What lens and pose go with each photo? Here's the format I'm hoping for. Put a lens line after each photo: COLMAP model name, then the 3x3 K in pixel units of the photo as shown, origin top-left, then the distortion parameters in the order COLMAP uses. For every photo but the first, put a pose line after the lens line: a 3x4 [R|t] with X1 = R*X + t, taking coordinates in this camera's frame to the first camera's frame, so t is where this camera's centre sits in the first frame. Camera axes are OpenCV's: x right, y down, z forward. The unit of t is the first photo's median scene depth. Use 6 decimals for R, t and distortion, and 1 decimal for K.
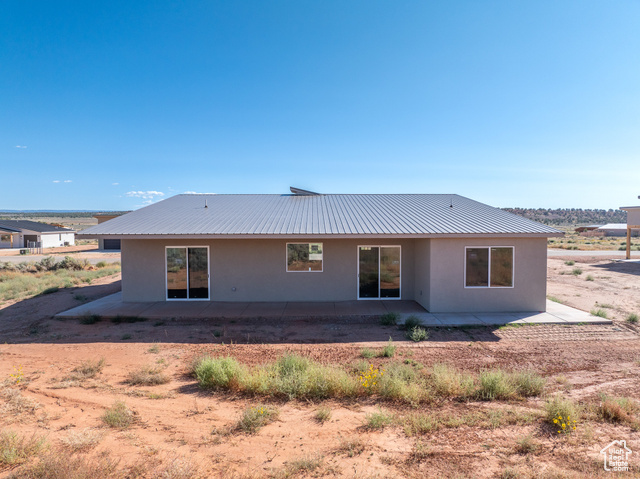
lens RADIAL K [[448.8, 0, 320.0], [0, 448.8, 239.5], [0, 0, 1]] dist [-0.048834, 0.001762]
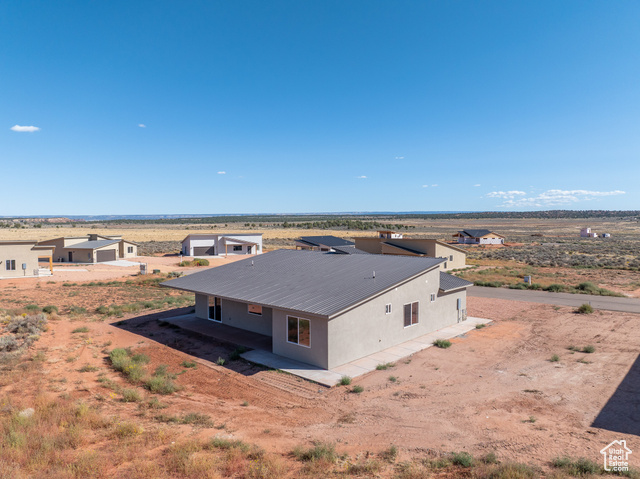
lens RADIAL K [[450.2, 0, 320.0], [0, 450.2, 239.5], [0, 0, 1]] dist [-0.047754, 0.022086]
pose [[0.716979, 0.028843, -0.696498, 0.298223], [-0.029389, 0.999506, 0.011137, -0.053023], [0.696475, 0.012485, 0.717472, -0.004968]]
